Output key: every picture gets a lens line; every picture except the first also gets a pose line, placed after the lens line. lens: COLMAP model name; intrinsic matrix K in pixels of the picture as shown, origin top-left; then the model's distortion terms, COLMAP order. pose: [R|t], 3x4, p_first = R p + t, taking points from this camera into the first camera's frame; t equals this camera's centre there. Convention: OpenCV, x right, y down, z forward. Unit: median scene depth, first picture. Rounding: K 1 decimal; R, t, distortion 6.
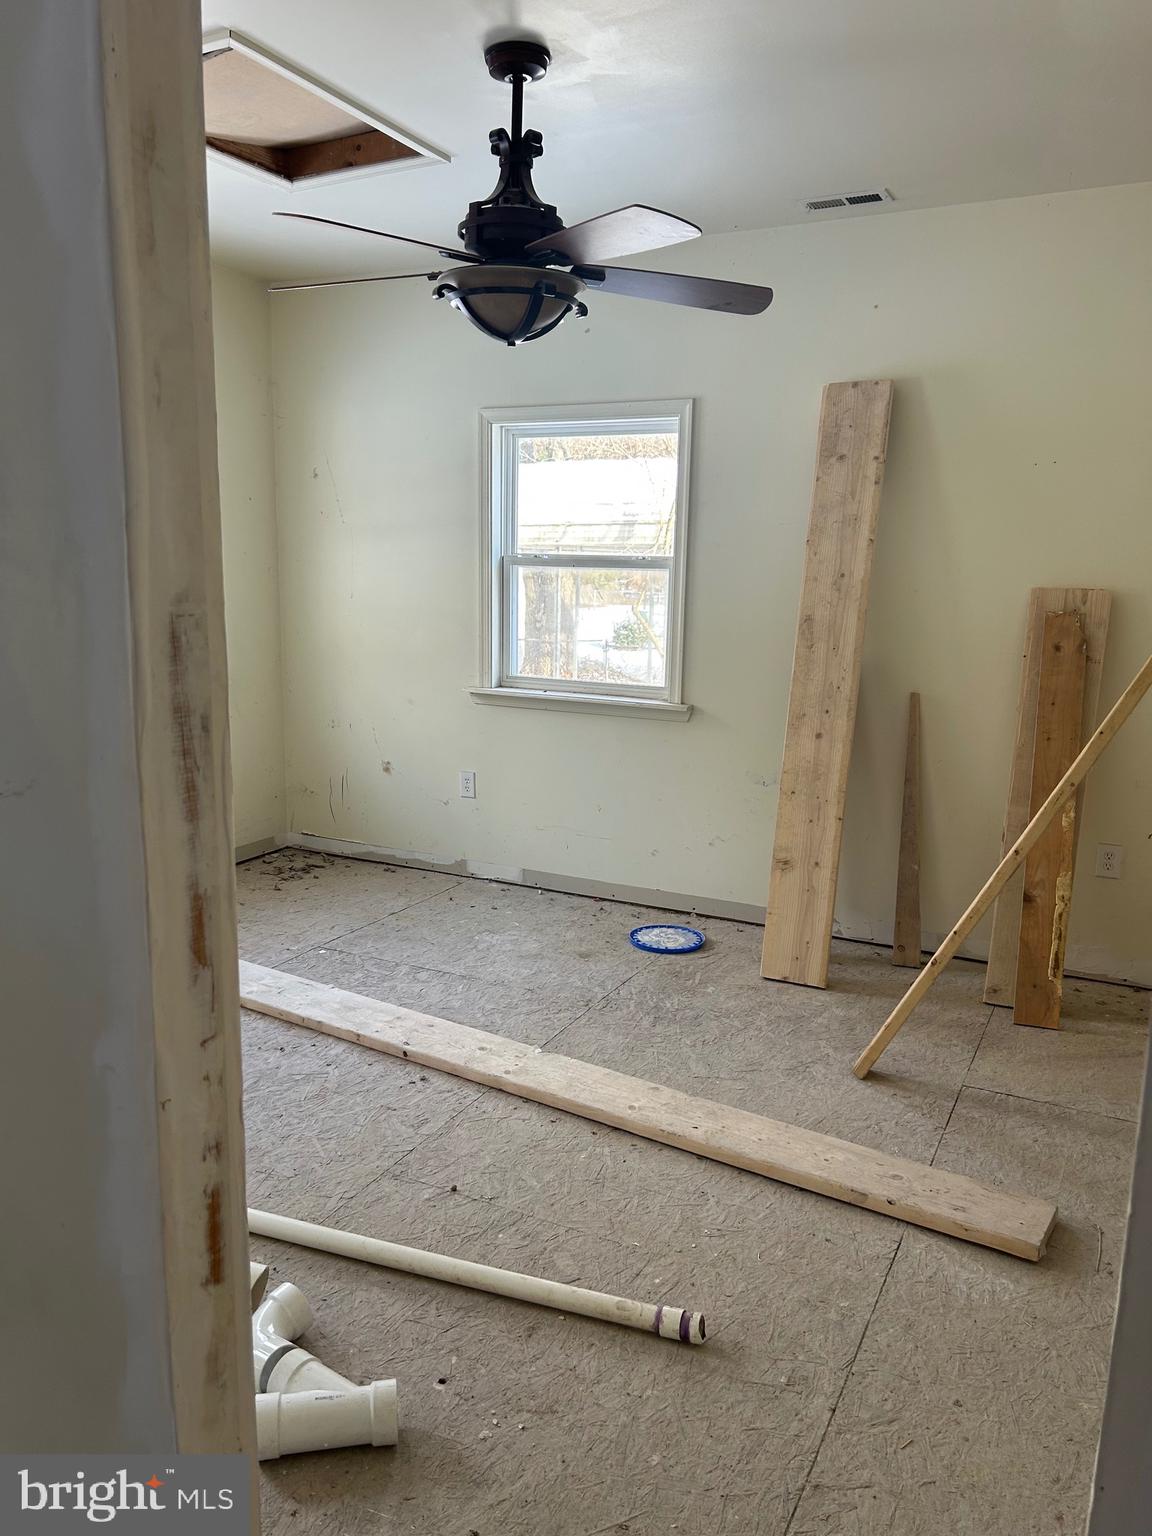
lens RADIAL K [[1142.1, 0, 565.2], [0, 1142.1, 781.0], [0, 0, 1]] dist [0.047093, -0.053900]
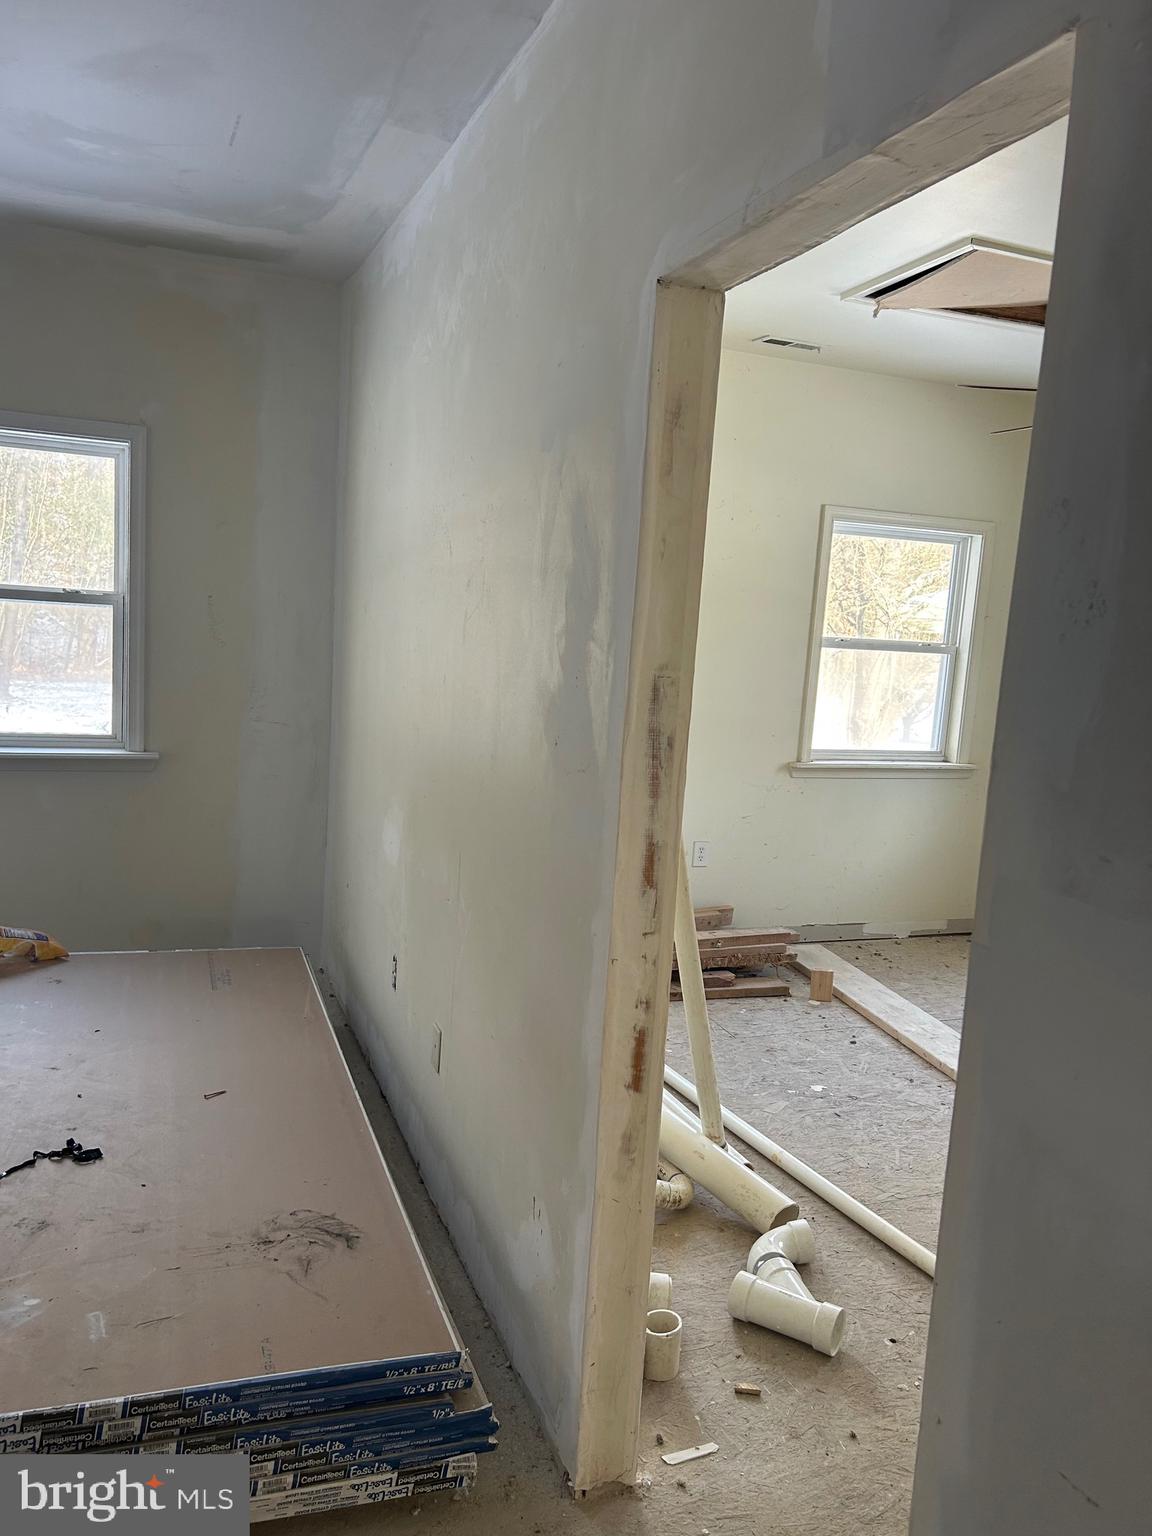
lens RADIAL K [[1142.1, 0, 578.1], [0, 1142.1, 771.9], [0, 0, 1]] dist [0.047093, -0.053900]
pose [[0.742013, 0.112670, -0.660849, 0.229180], [-0.172847, 0.984600, -0.026209, 0.019915], [0.647719, 0.133673, 0.750061, -0.109552]]
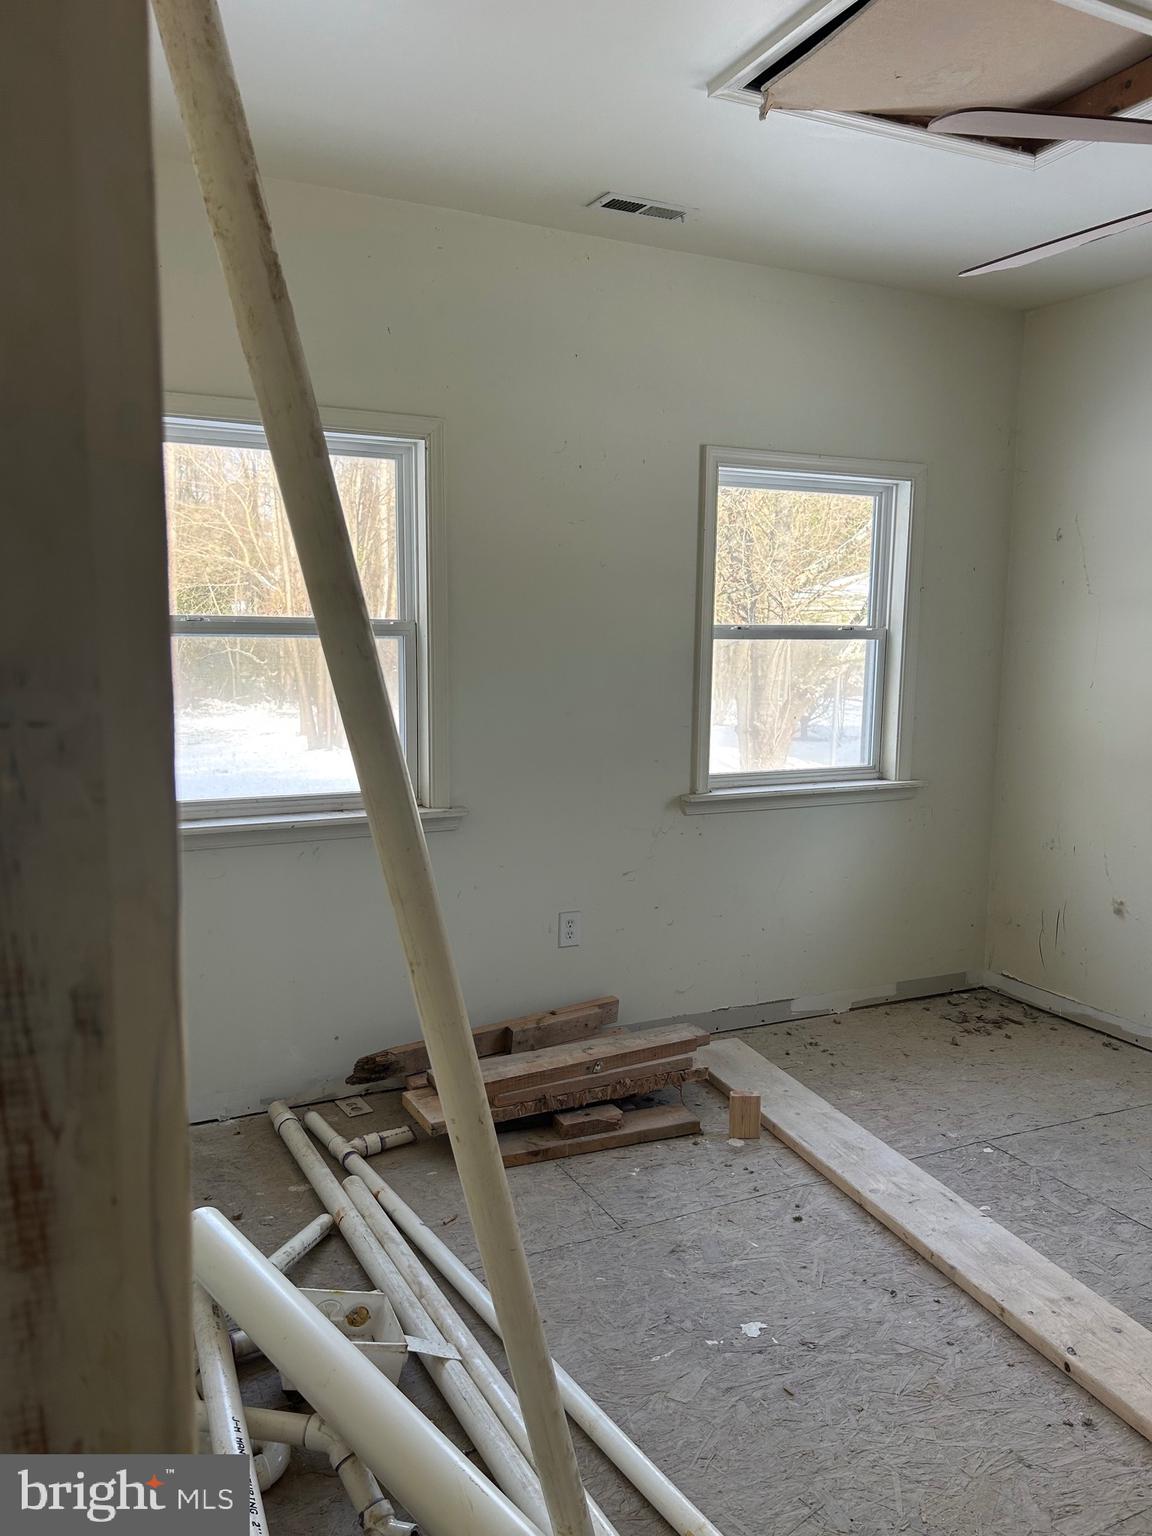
lens RADIAL K [[1142.1, 0, 566.5], [0, 1142.1, 791.9], [0, 0, 1]] dist [0.047093, -0.053900]
pose [[0.795558, 0.066453, -0.602222, 0.010177], [-0.105876, 0.993921, -0.030191, -0.041857], [0.596555, 0.087780, 0.797758, 0.261481]]
